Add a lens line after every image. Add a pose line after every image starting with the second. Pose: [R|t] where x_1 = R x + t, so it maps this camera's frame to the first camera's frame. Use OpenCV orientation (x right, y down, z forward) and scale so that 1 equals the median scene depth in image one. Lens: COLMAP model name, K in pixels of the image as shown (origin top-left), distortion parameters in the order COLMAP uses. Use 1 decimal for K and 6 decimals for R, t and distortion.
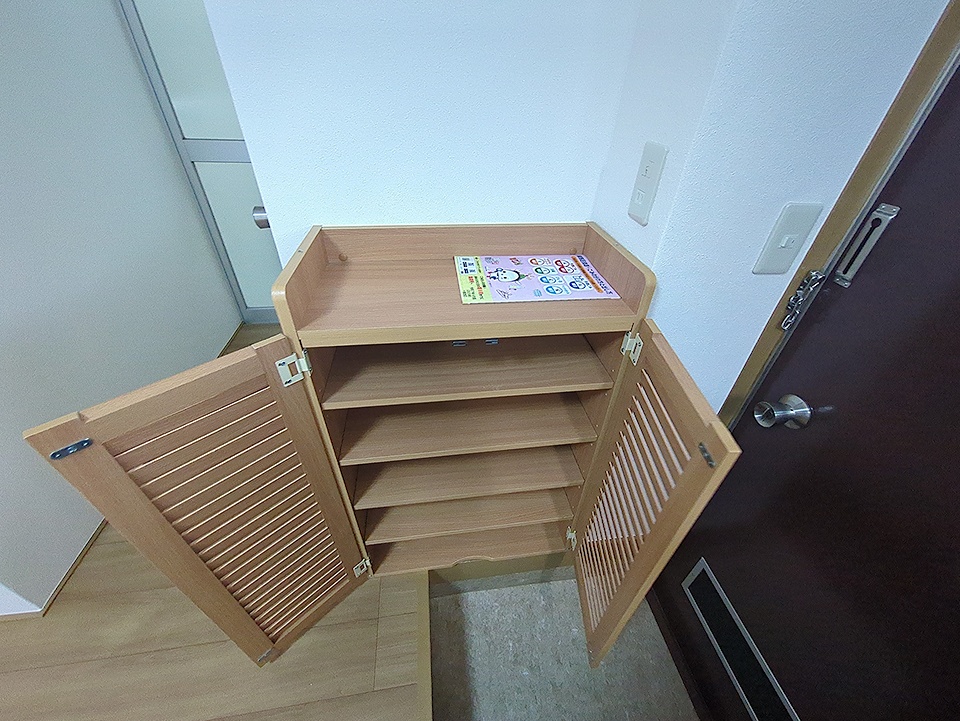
lens RADIAL K [[379.4, 0, 487.3], [0, 379.4, 360.0], [0, 0, 1]] dist [0.000161, 0.000229]
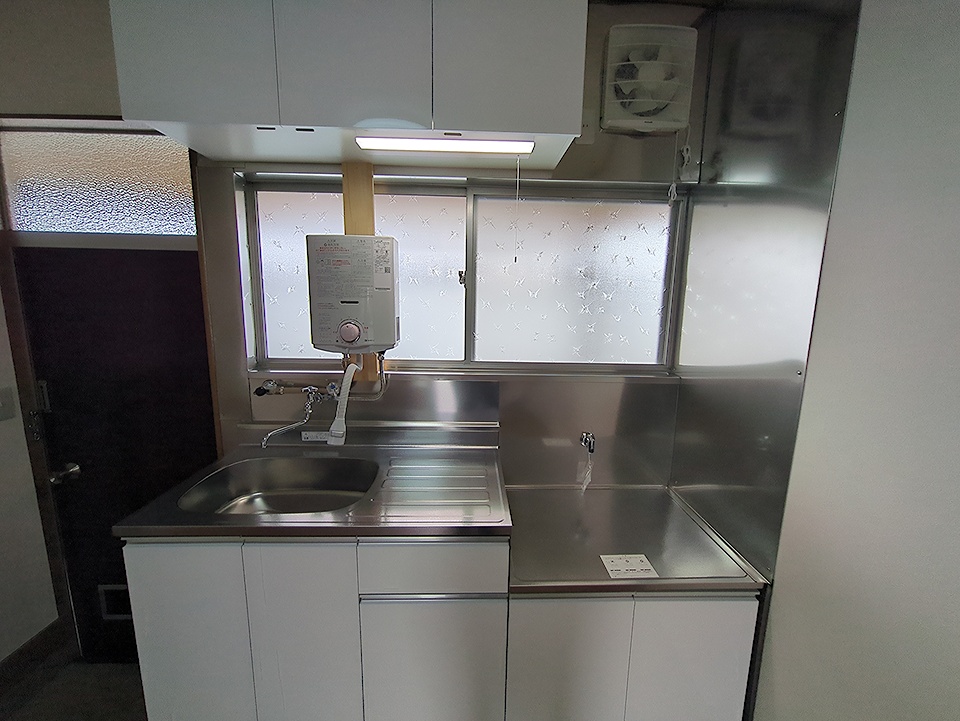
lens RADIAL K [[379.4, 0, 481.9], [0, 379.4, 361.7], [0, 0, 1]] dist [0.000161, 0.000229]
pose [[0.126232, -0.183901, 0.974805, -0.871499], [0.582346, 0.809261, 0.077260, 0.850236], [-0.803080, 0.557922, 0.209249, -1.660435]]
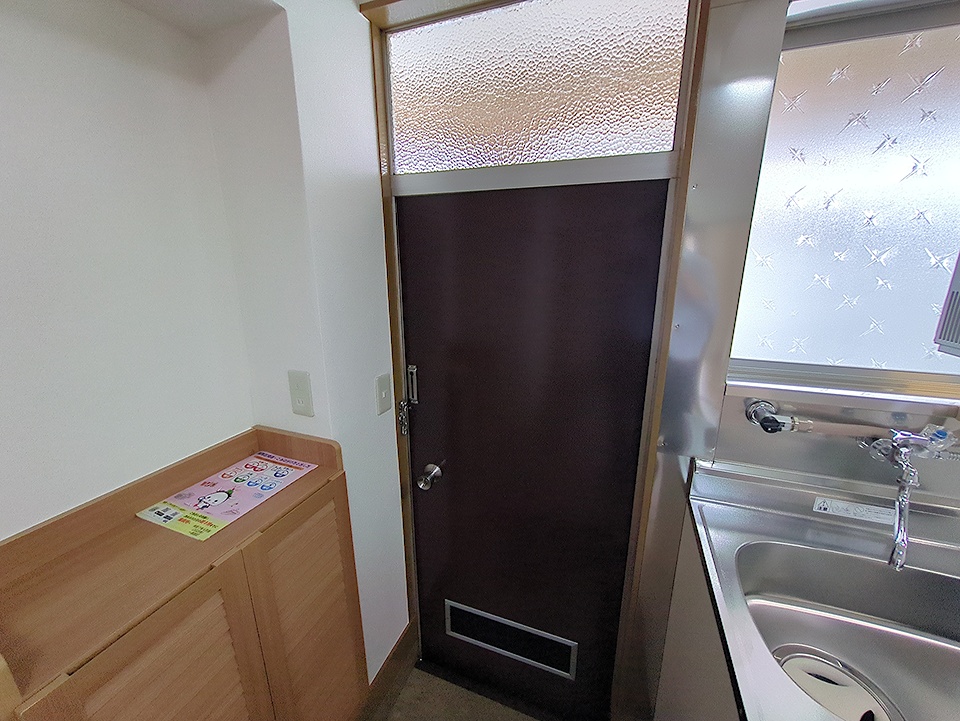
lens RADIAL K [[379.4, 0, 481.0], [0, 379.4, 353.4], [0, 0, 1]] dist [0.000161, 0.000229]
pose [[0.490239, -0.247009, 0.835854, -0.418108], [0.538157, 0.840149, -0.067357, -0.091488], [-0.685604, 0.482841, 0.544804, -0.373642]]
